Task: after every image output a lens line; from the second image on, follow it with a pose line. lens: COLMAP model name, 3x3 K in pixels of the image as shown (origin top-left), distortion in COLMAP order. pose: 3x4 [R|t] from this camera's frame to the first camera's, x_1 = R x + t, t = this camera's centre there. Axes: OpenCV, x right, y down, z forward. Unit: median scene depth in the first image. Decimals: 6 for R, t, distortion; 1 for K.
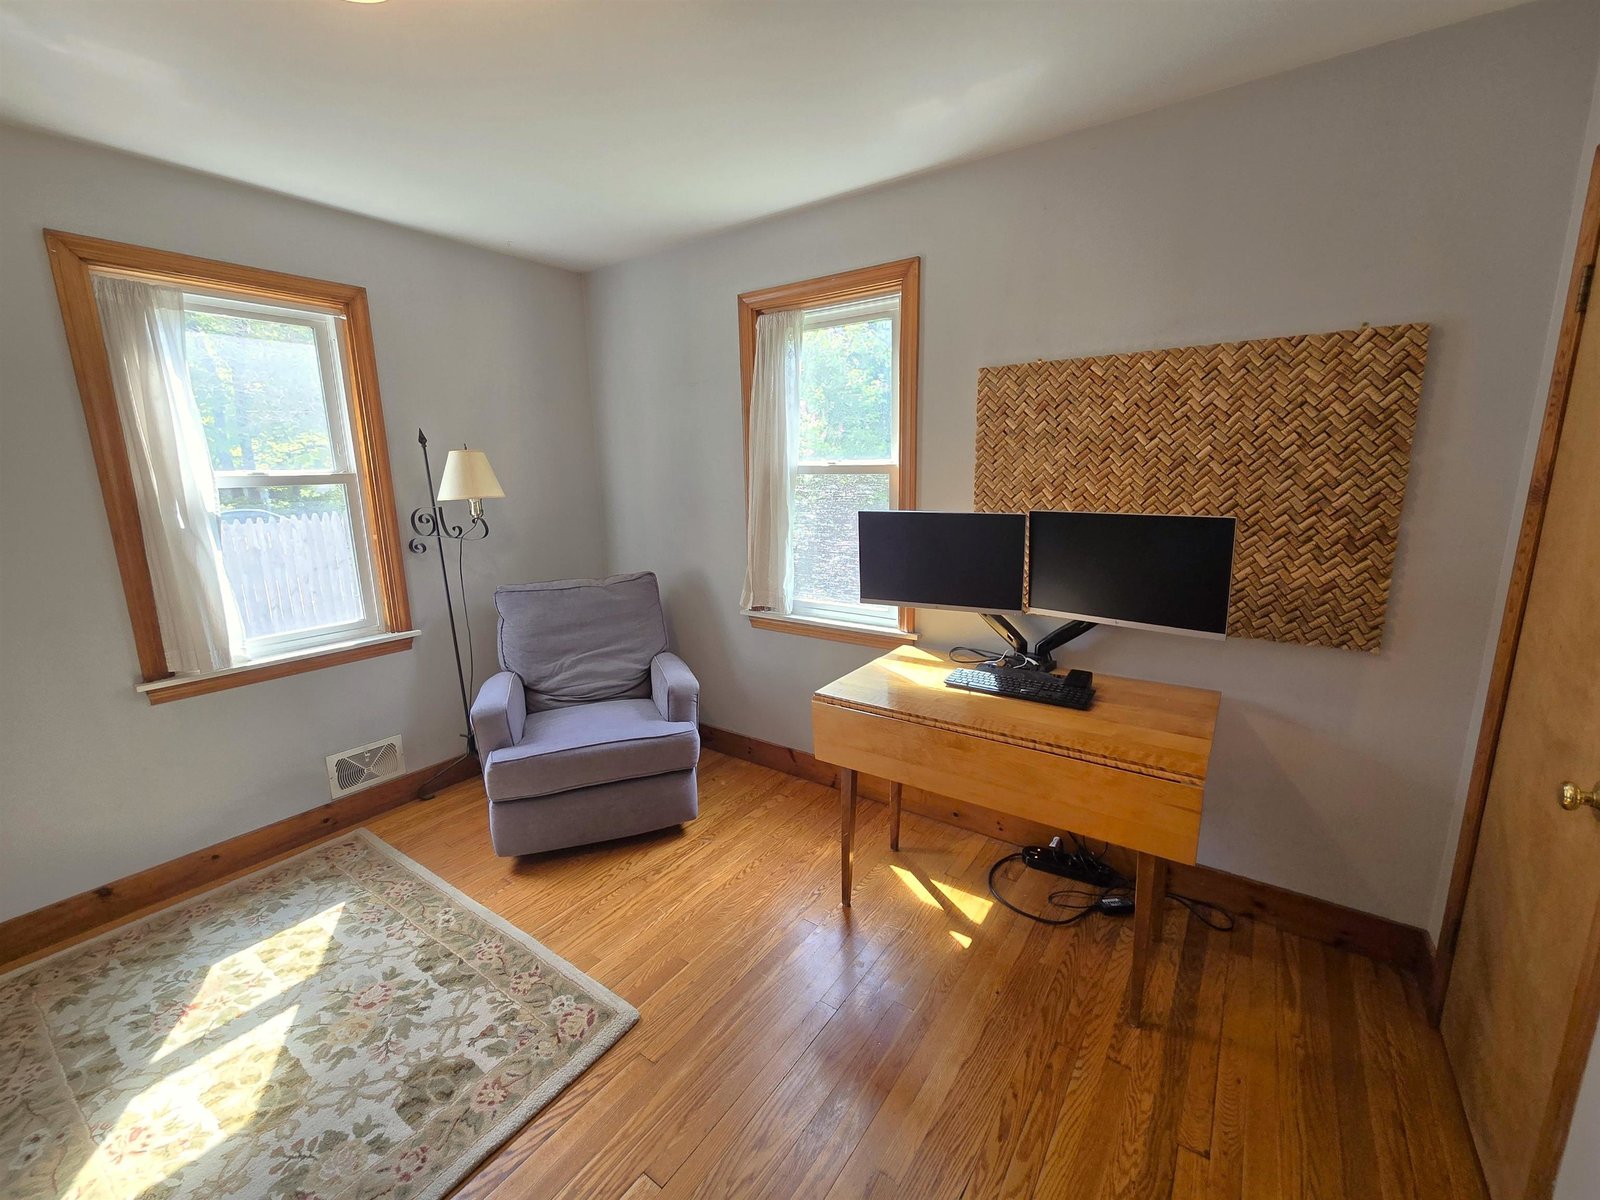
lens RADIAL K [[657.7, 0, 804.5], [0, 657.7, 593.6], [0, 0, 1]] dist [-0.004212, 0.002137]
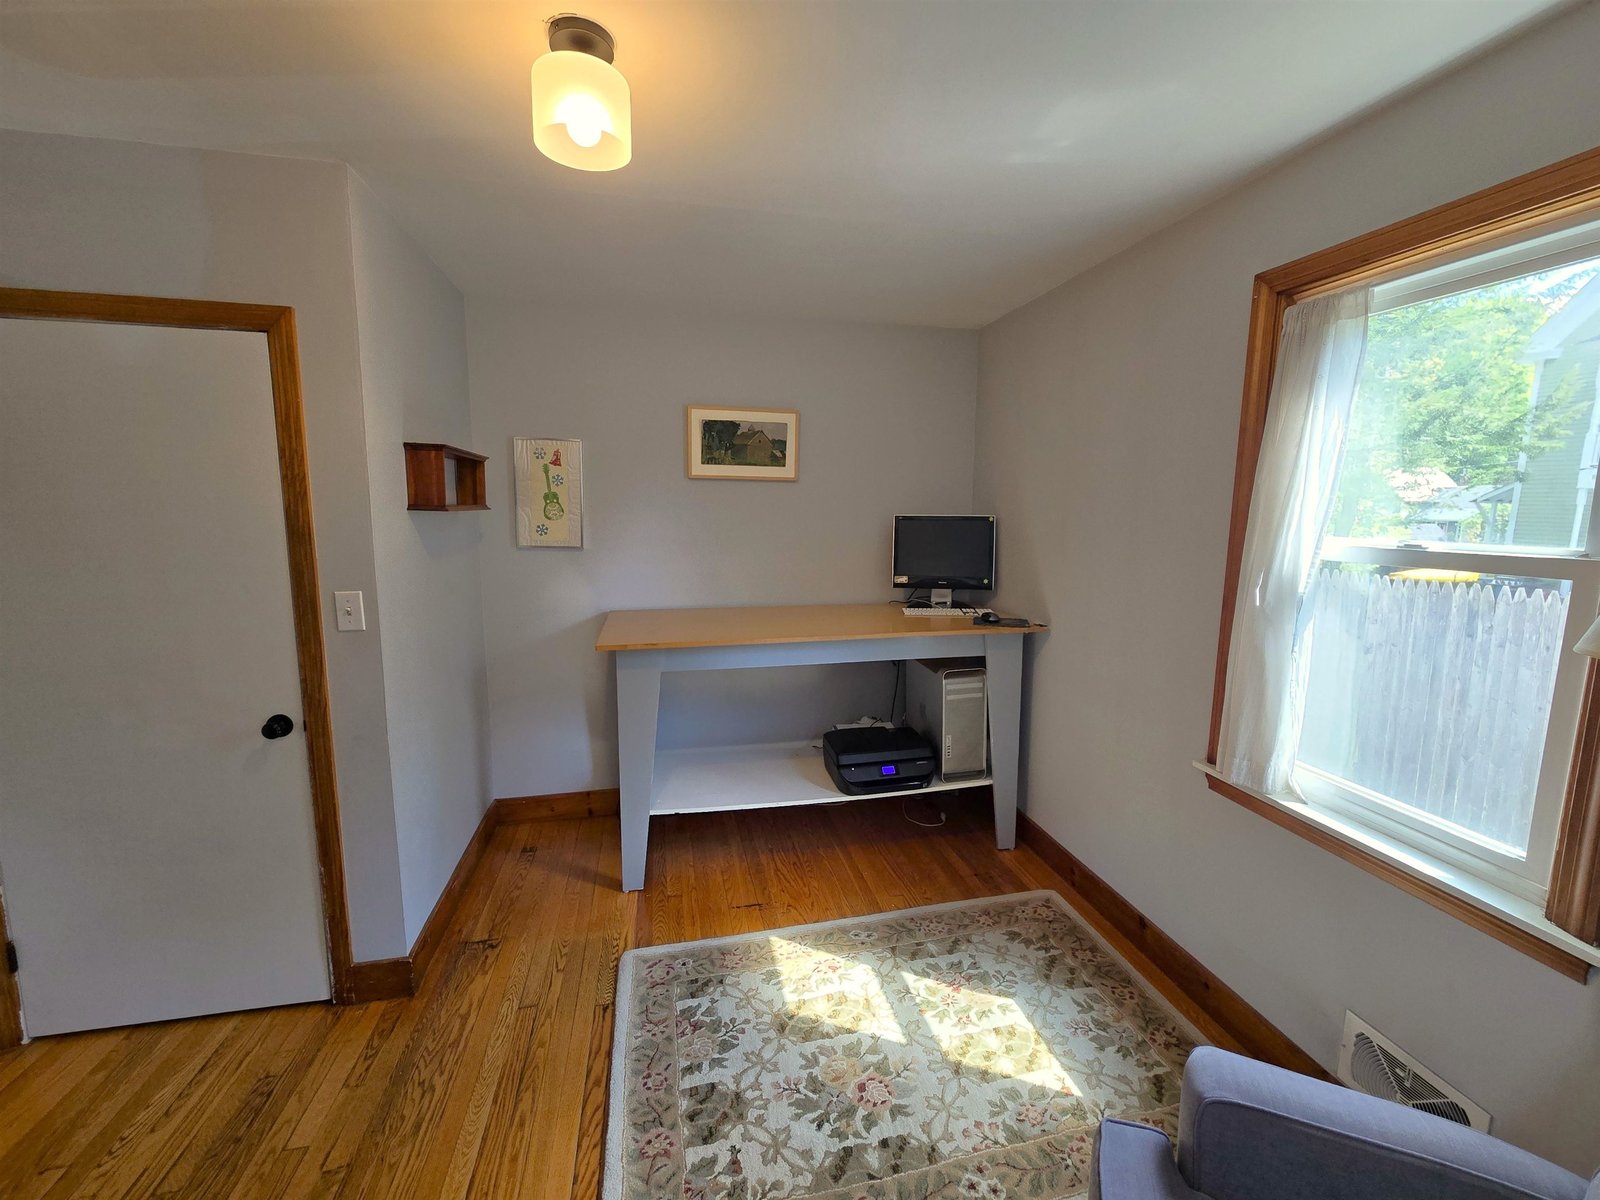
lens RADIAL K [[657.7, 0, 801.9], [0, 657.7, 603.4], [0, 0, 1]] dist [-0.004212, 0.002137]
pose [[-0.672538, 0.121621, -0.730001, 0.011915], [-0.144562, 0.945813, 0.290759, -0.308917], [0.725806, 0.301077, -0.618513, 1.316258]]
